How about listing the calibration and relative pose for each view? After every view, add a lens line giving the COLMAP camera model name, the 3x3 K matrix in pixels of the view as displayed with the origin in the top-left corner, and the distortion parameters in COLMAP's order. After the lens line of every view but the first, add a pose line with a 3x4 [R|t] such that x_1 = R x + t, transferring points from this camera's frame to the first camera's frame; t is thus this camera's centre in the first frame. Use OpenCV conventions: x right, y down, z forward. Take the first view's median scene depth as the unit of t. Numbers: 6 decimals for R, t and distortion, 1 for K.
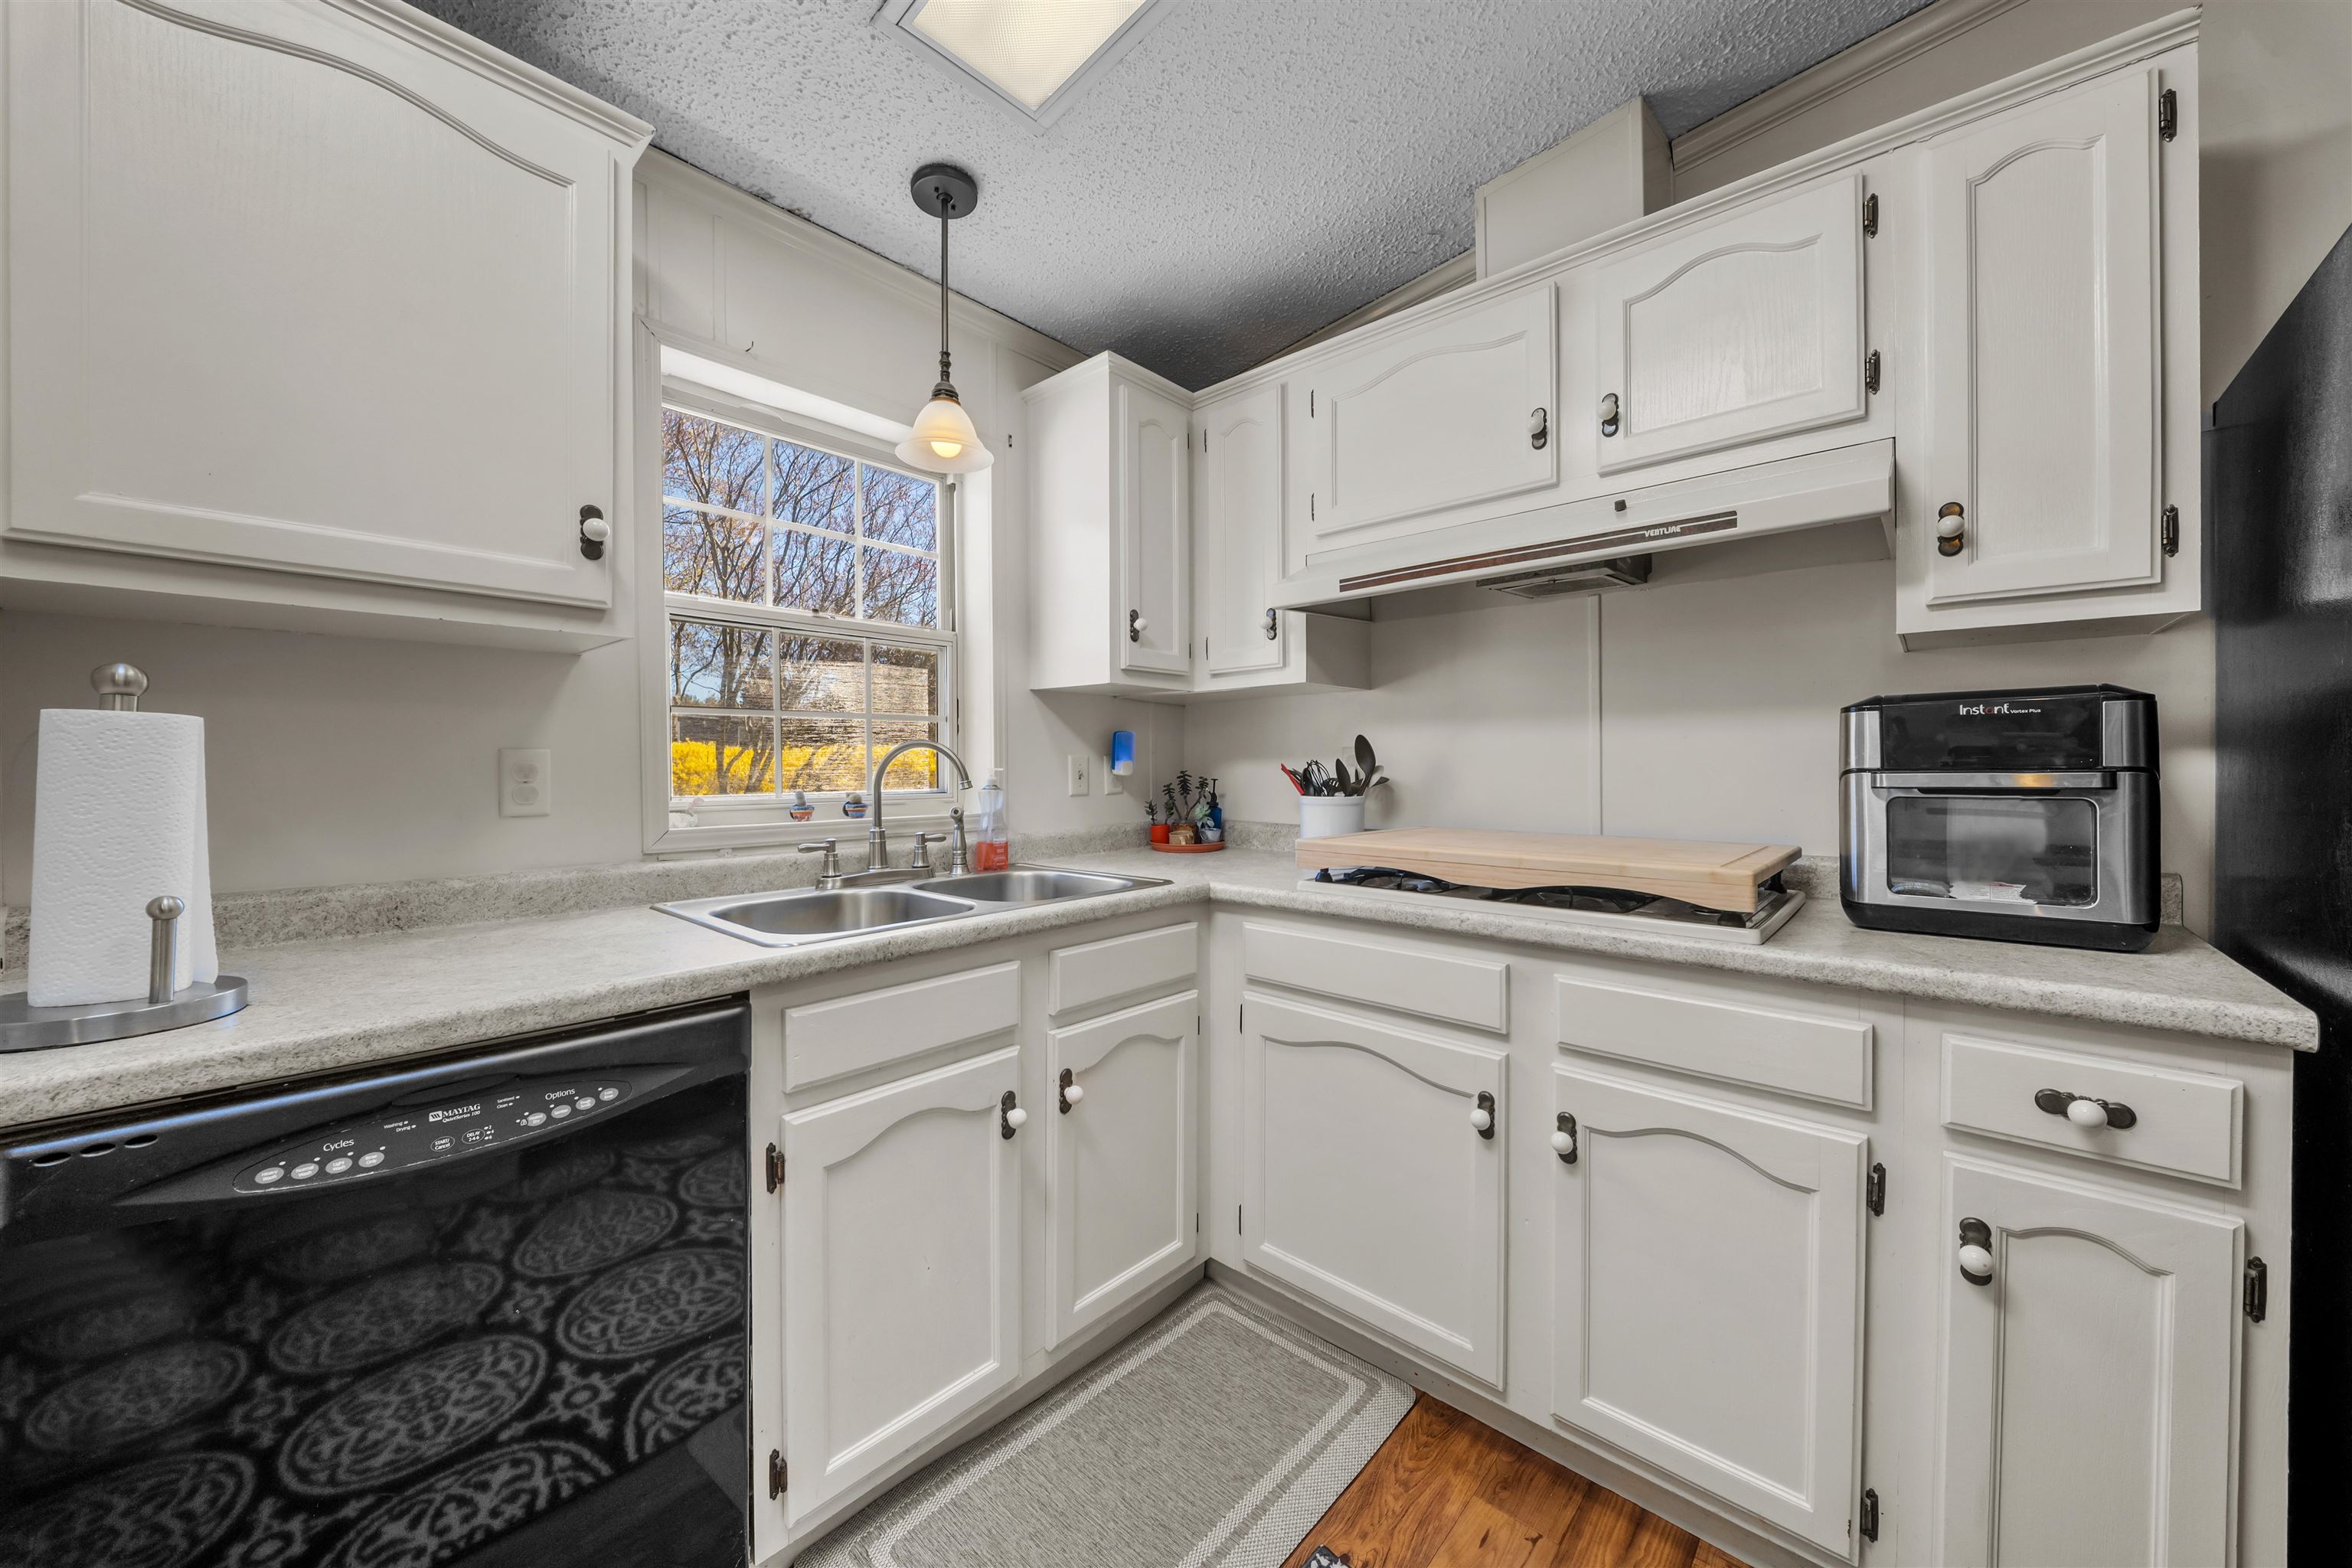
lens RADIAL K [[843.7, 0, 1189.2], [0, 843.7, 767.6], [0, 0, 1]] dist [0.002080, -0.004385]
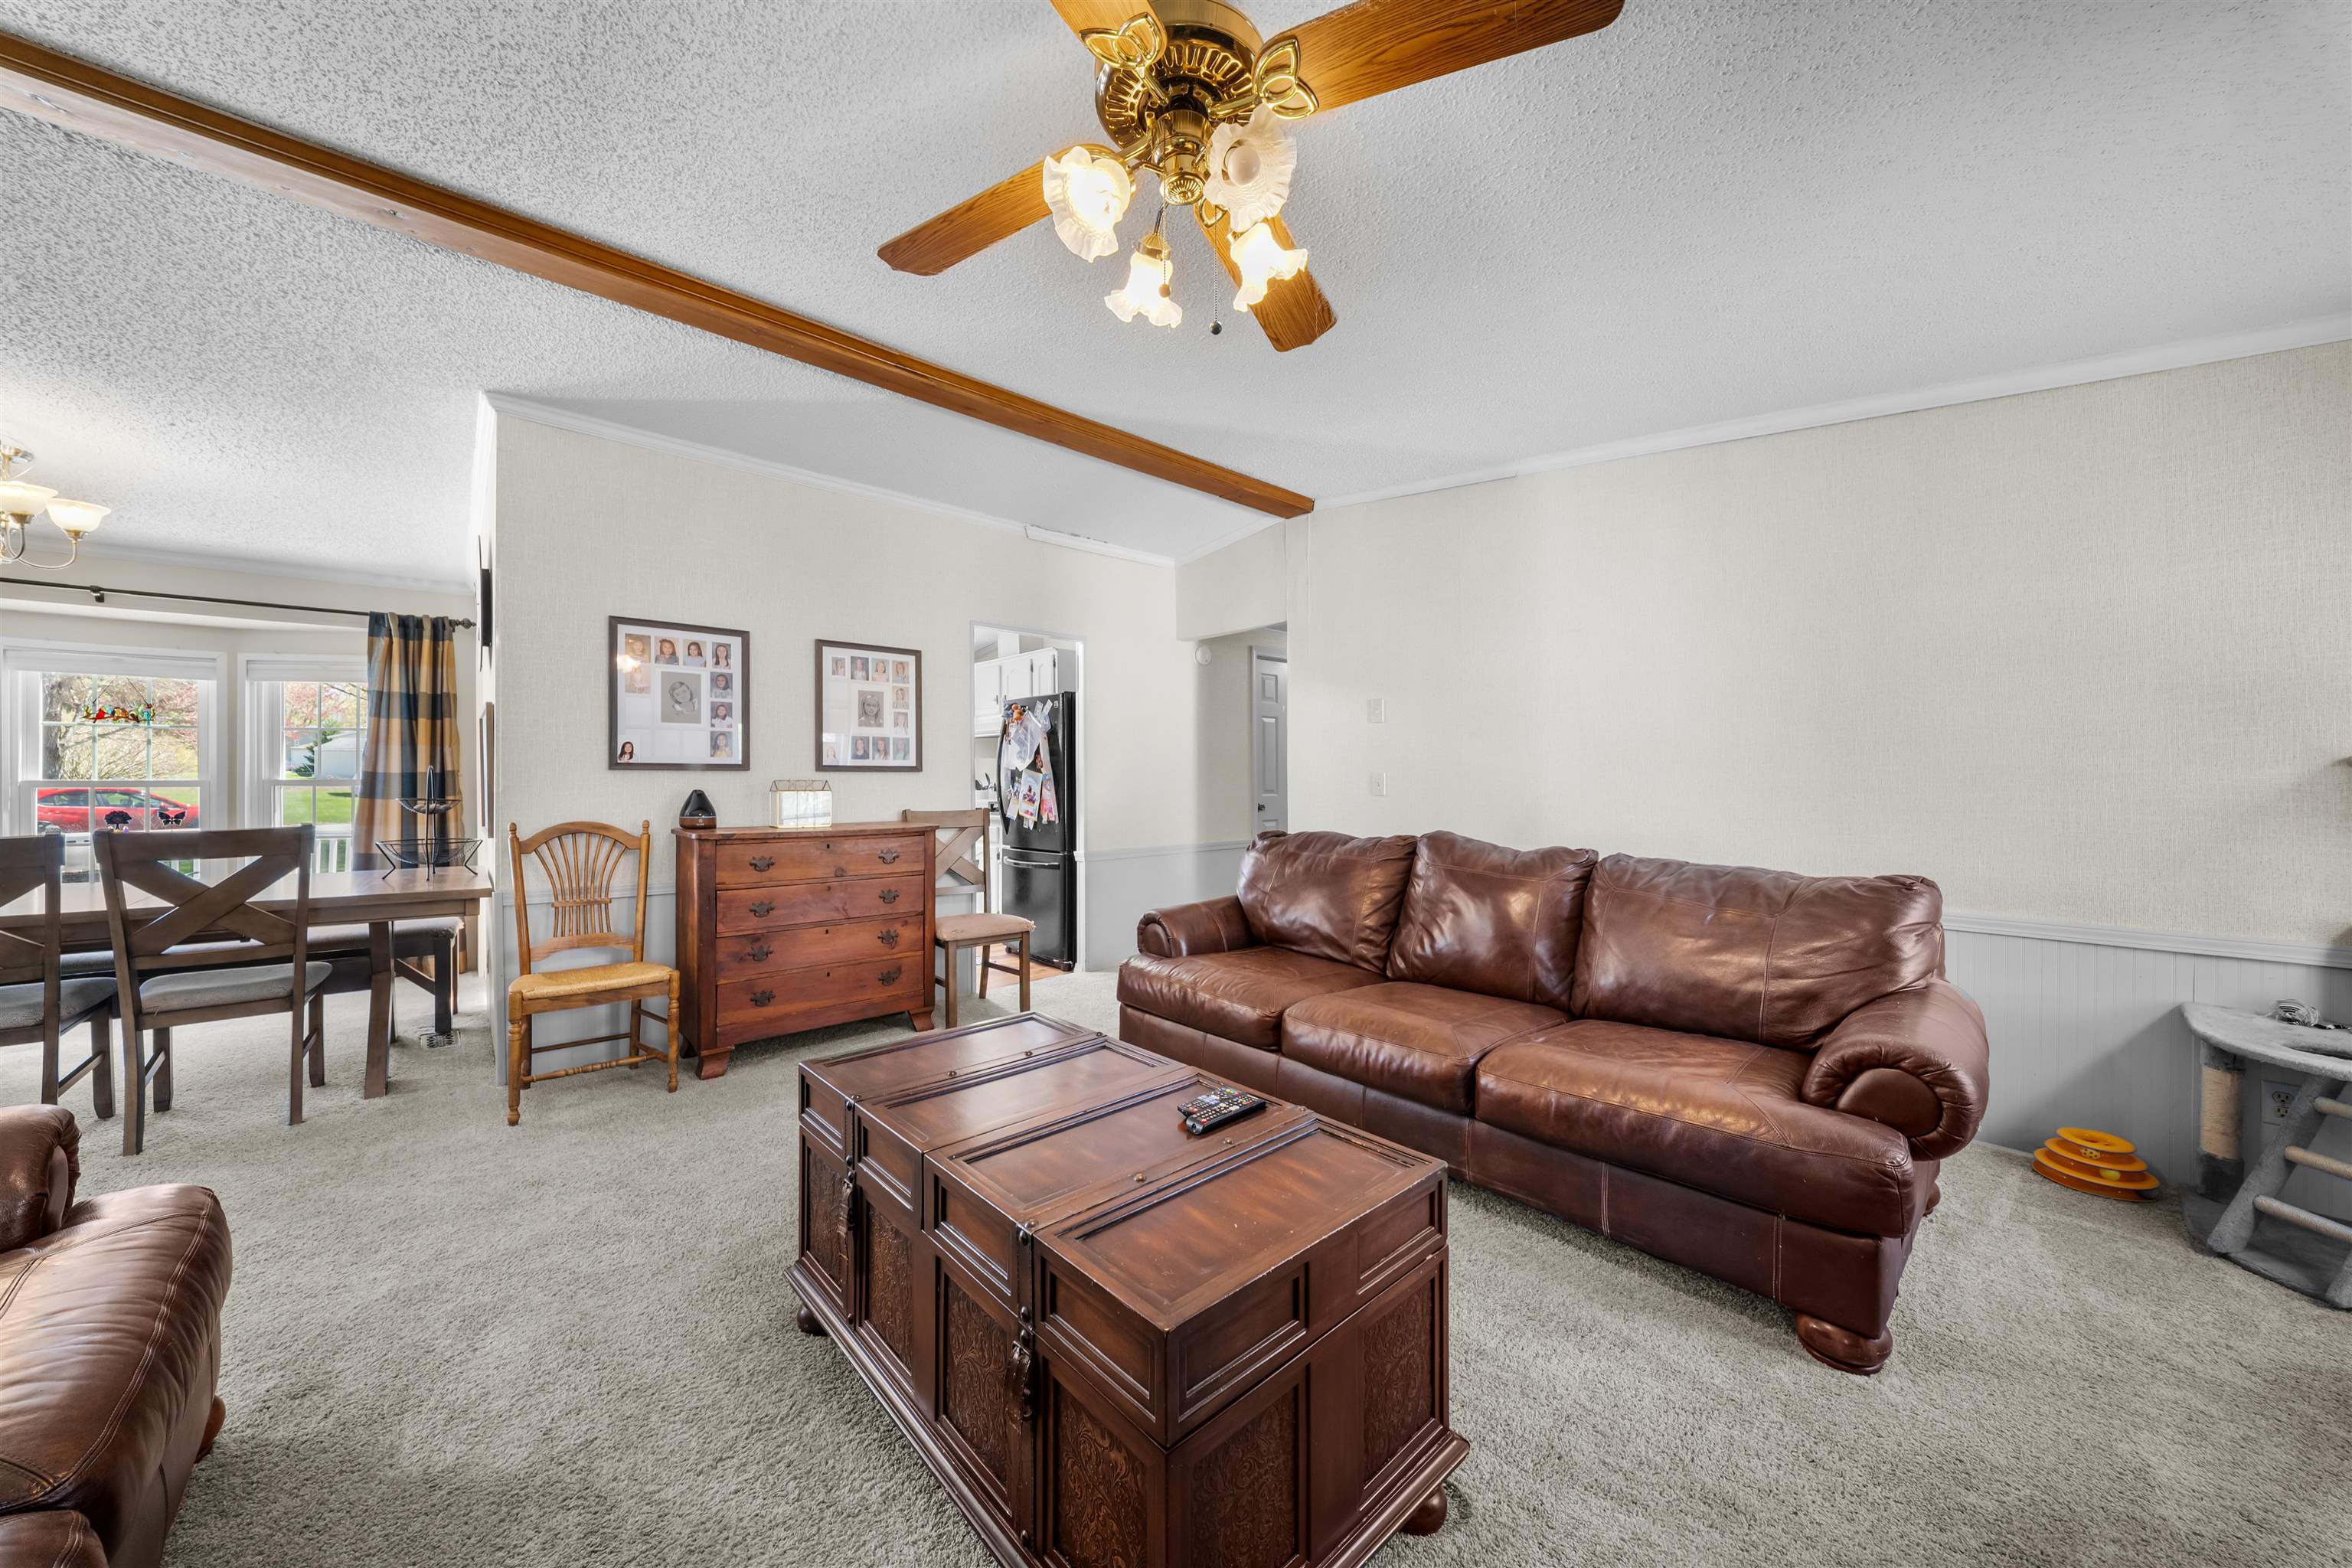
lens RADIAL K [[834.6, 0, 1185.9], [0, 834.6, 778.5], [0, 0, 1]] dist [-0.000791, -0.000159]
pose [[0.994994, -0.002085, -0.099912, 2.187033], [0.001068, 0.999947, -0.010226, 0.028061], [0.099928, 0.010068, 0.994944, -3.680791]]
